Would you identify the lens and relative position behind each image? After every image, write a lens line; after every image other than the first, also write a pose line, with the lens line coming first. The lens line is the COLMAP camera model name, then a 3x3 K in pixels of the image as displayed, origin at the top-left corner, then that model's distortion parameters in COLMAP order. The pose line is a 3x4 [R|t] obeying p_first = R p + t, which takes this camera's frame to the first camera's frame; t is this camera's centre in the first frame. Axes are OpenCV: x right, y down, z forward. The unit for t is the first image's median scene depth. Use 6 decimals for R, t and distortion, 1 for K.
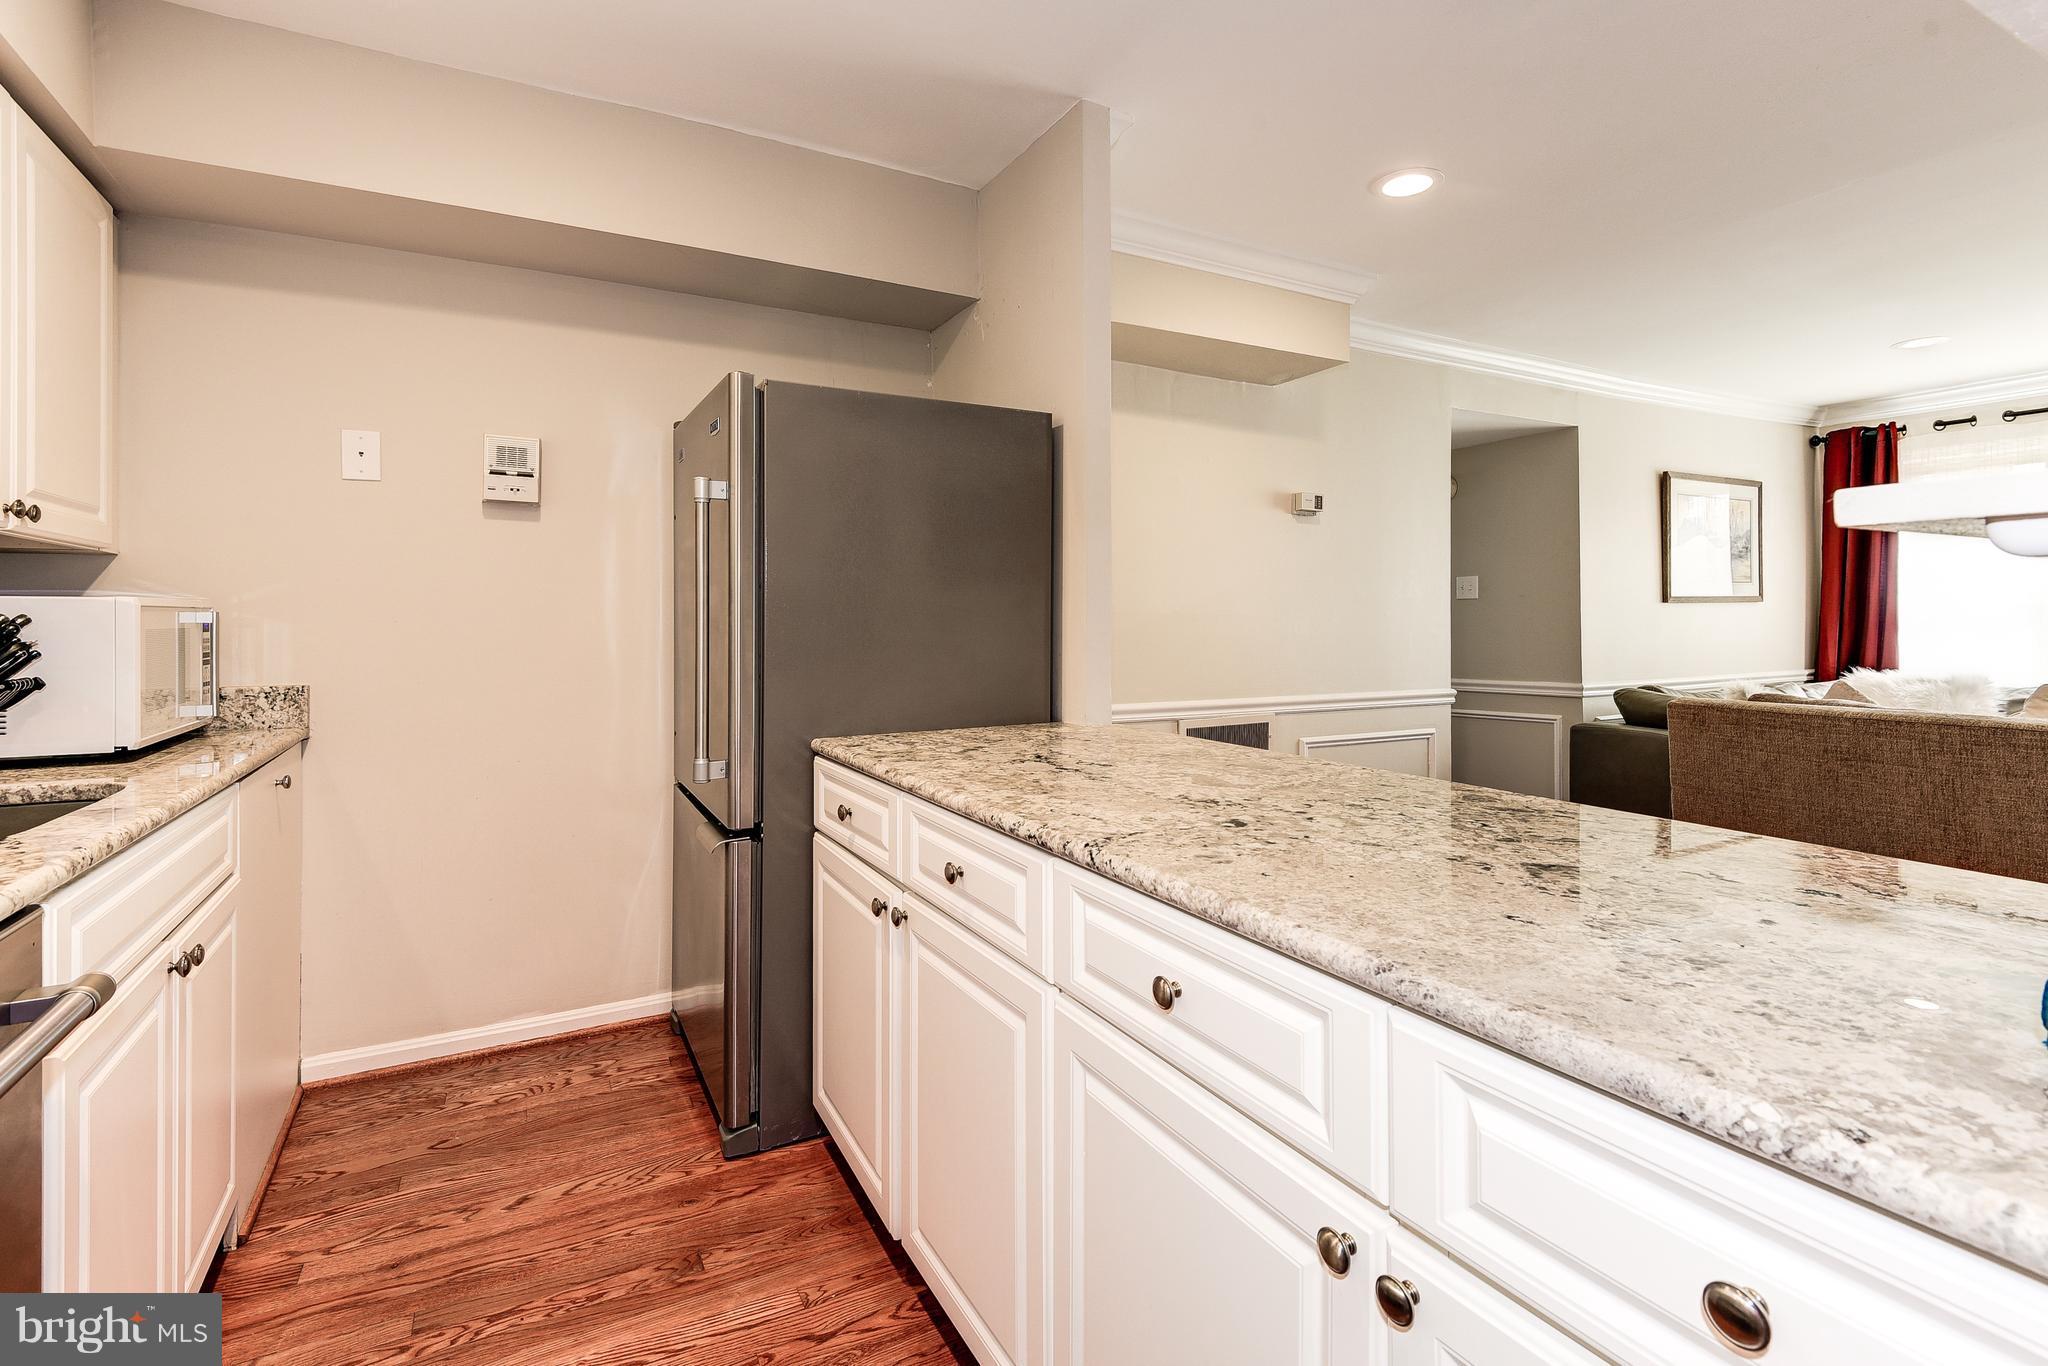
lens RADIAL K [[967.2, 0, 985.0], [0, 967.2, 608.6], [0, 0, 1]] dist [0.013849, -0.009806]
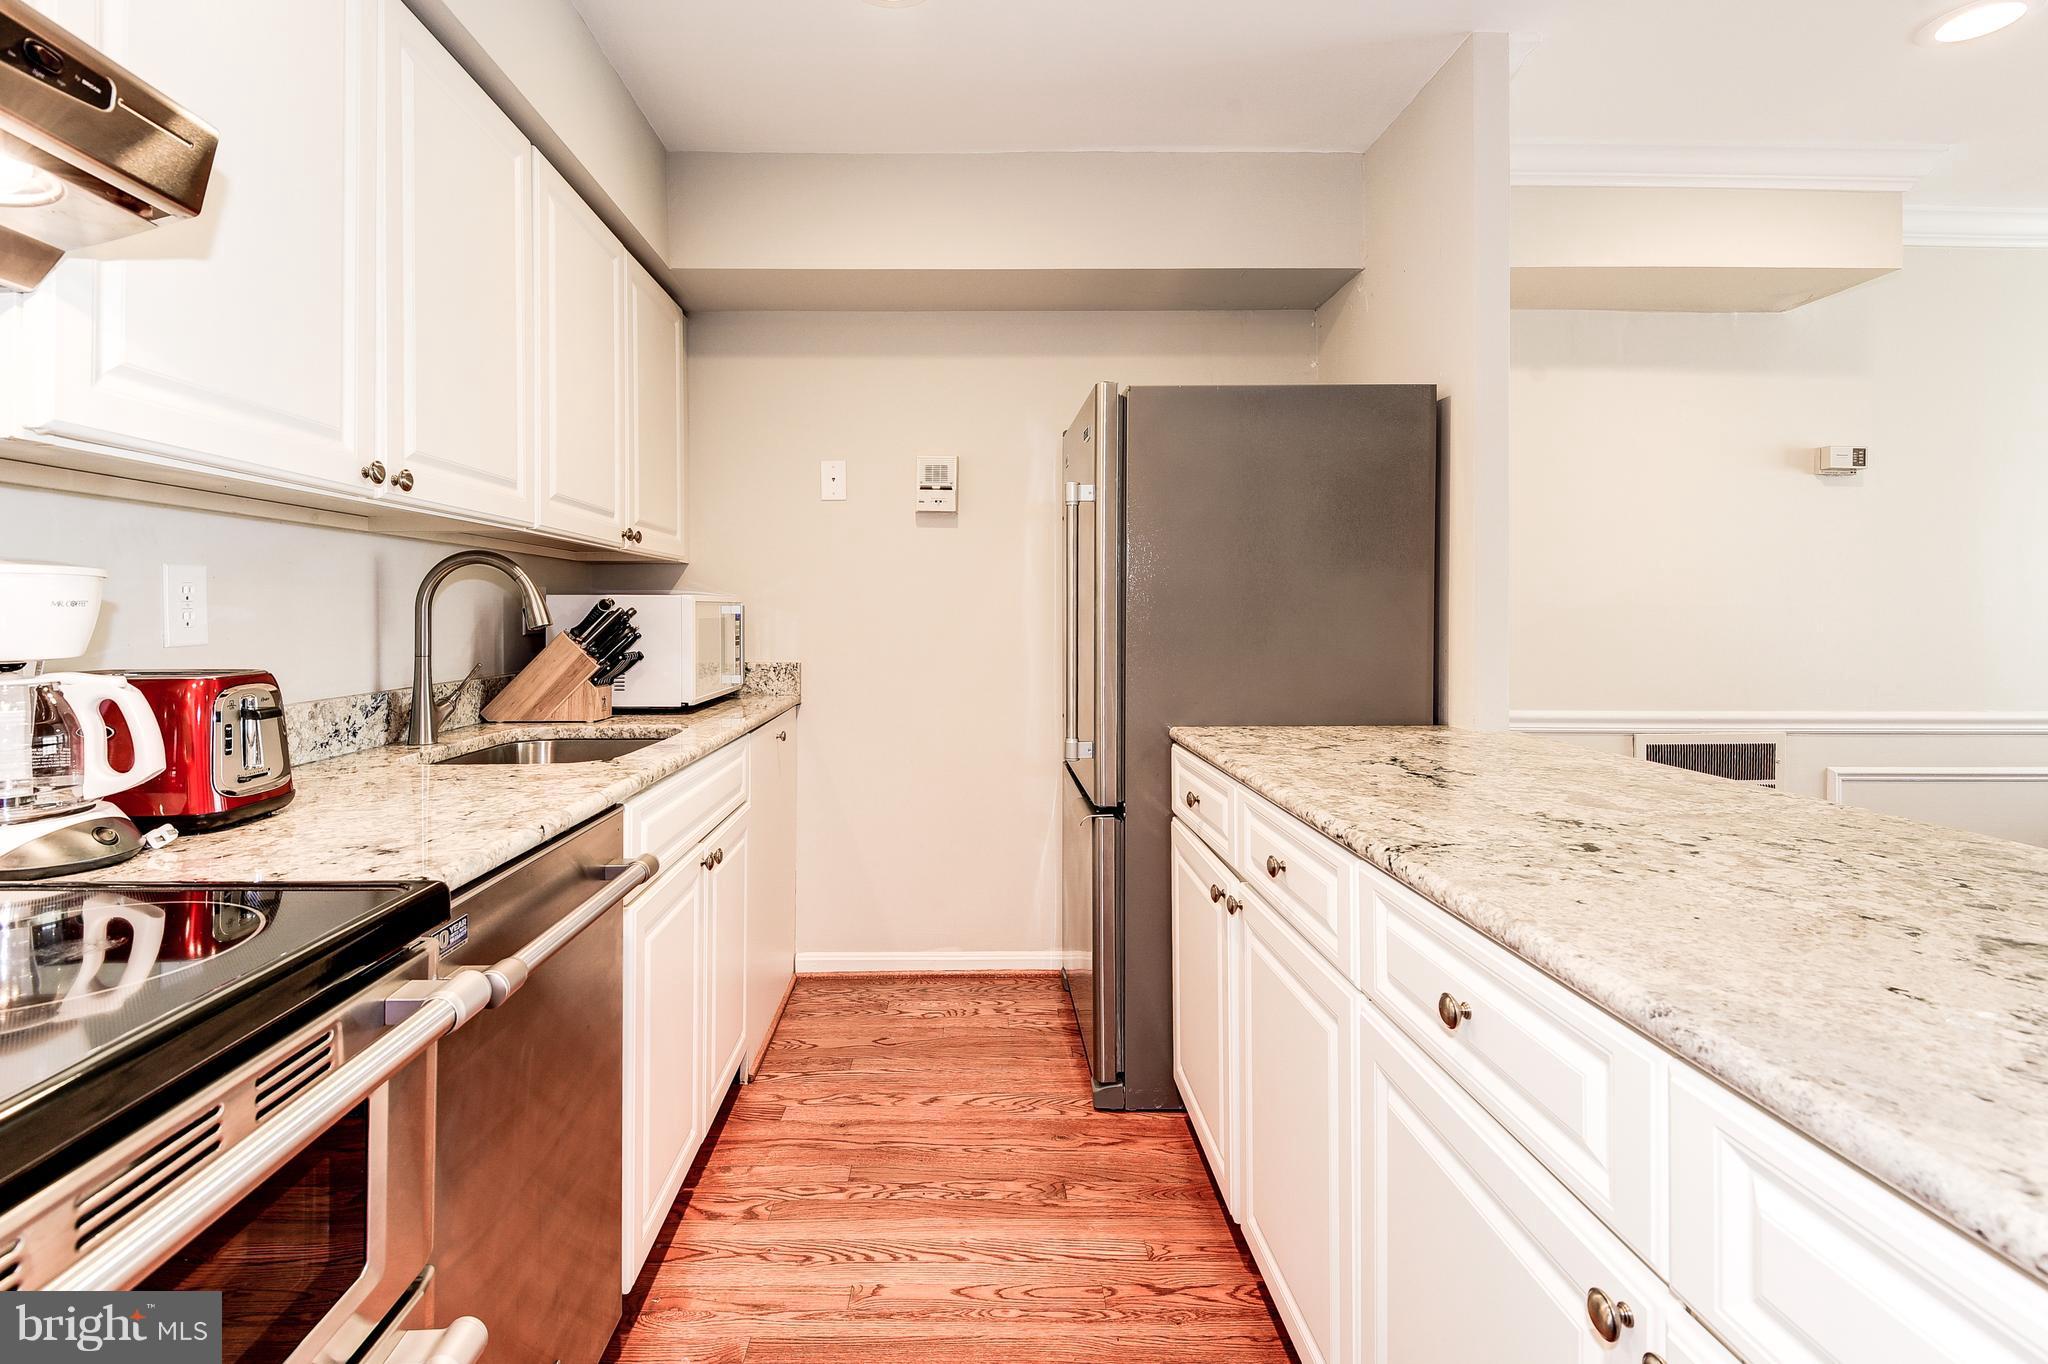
lens RADIAL K [[967.2, 0, 906.7], [0, 967.2, 603.1], [0, 0, 1]] dist [0.013849, -0.009806]
pose [[0.863603, -0.003098, -0.504163, 0.098864], [0.005076, 0.999984, 0.002551, -0.002498], [0.504147, -0.004763, 0.863605, -0.039263]]
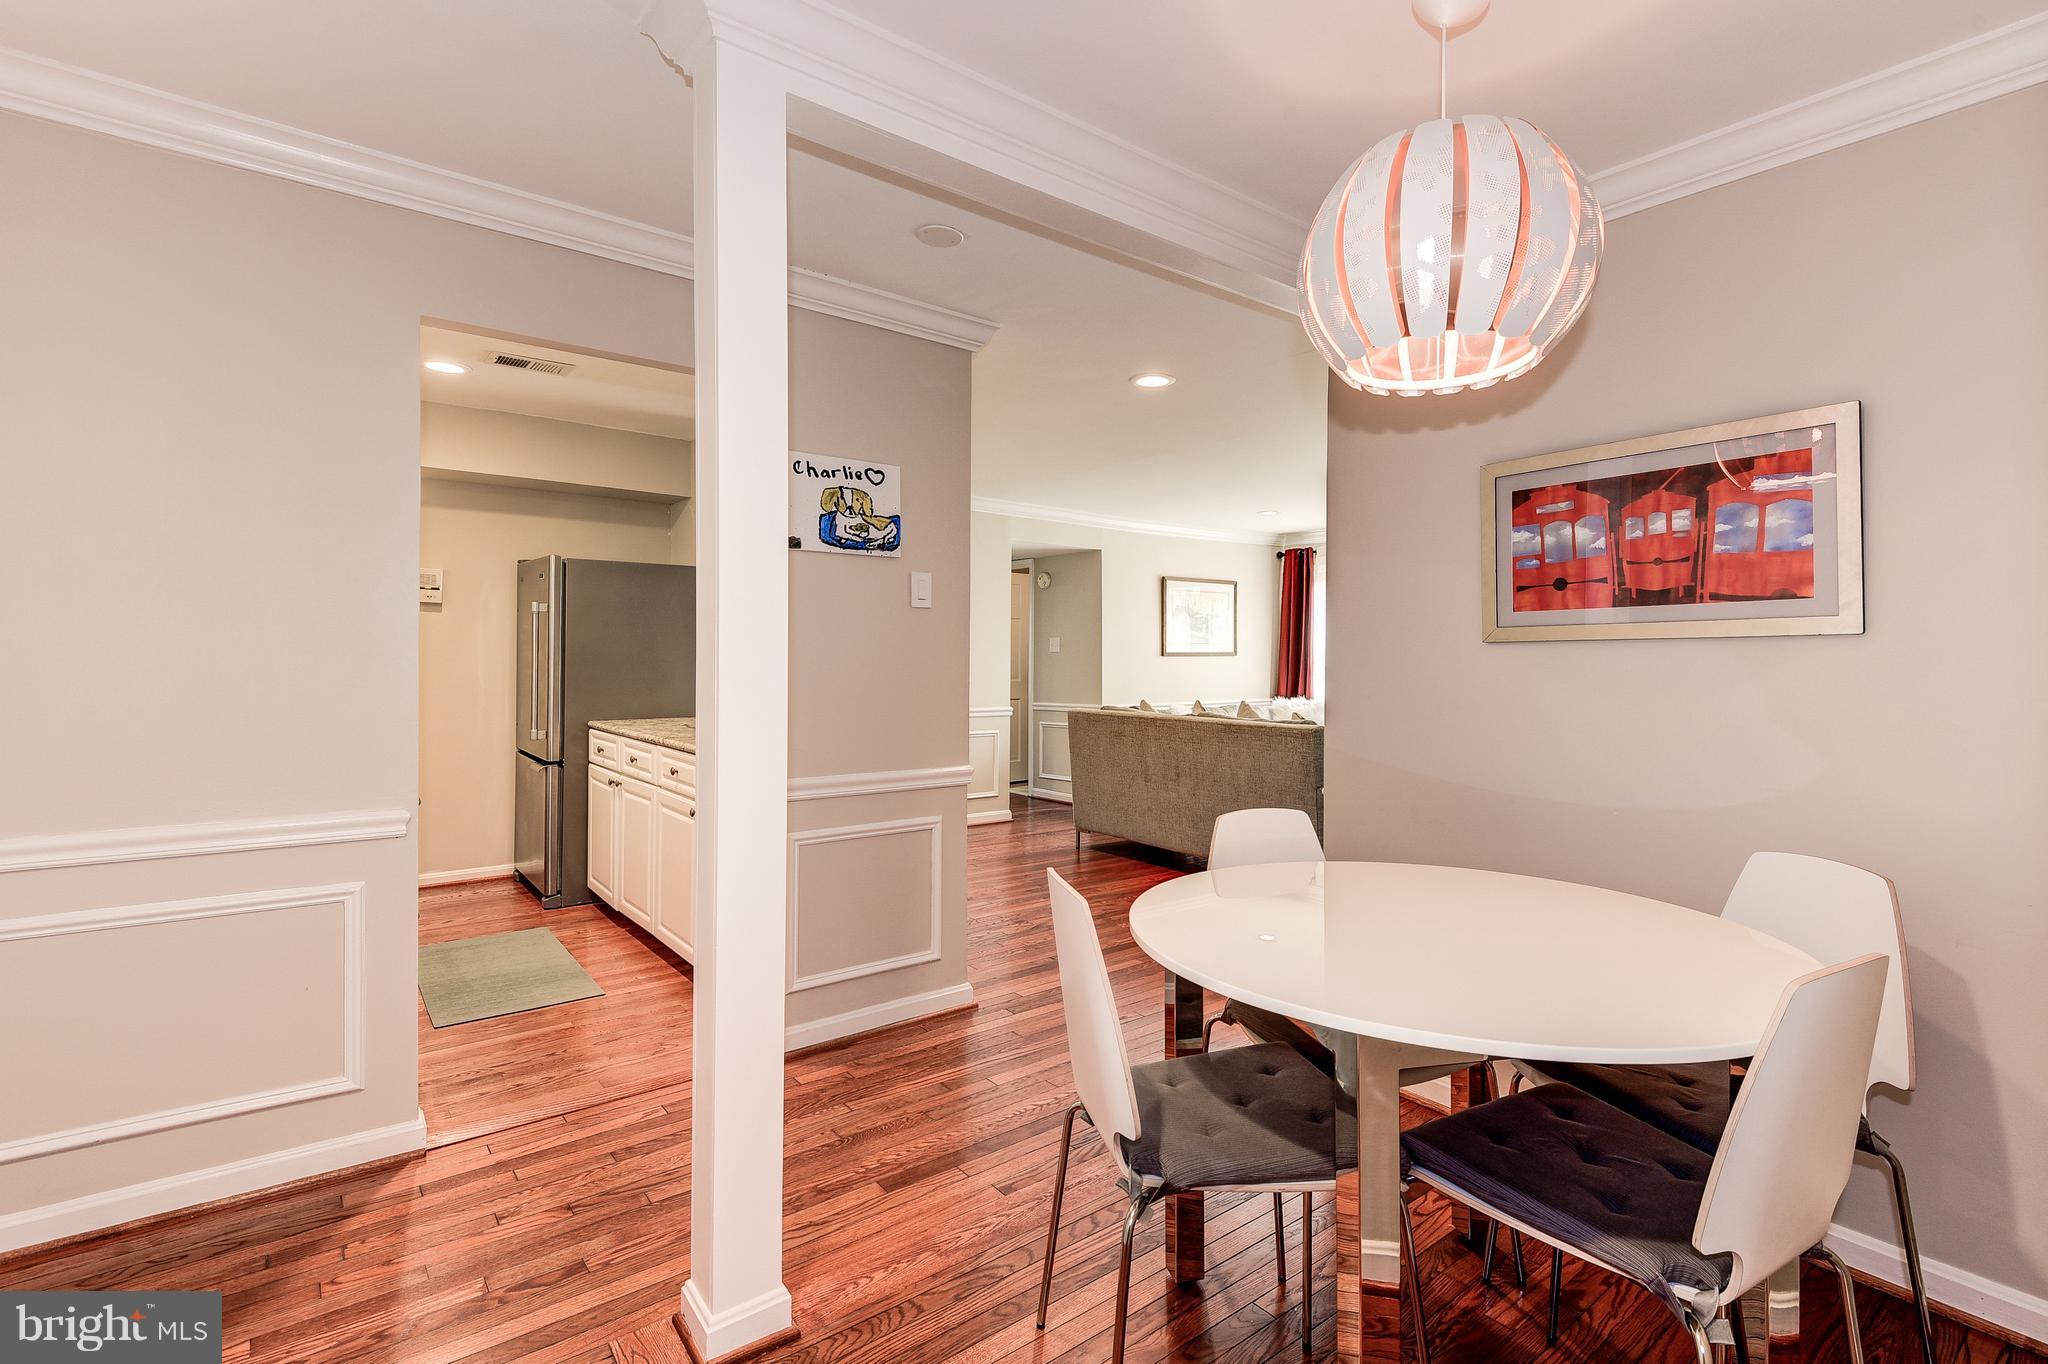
lens RADIAL K [[967.2, 0, 1007.1], [0, 967.2, 663.6], [0, 0, 1]] dist [0.013849, -0.009806]
pose [[0.982890, 0.009388, 0.183956, 0.353016], [-0.013104, 0.999734, 0.018995, -0.051632], [-0.183728, -0.021081, 0.982751, -1.346878]]
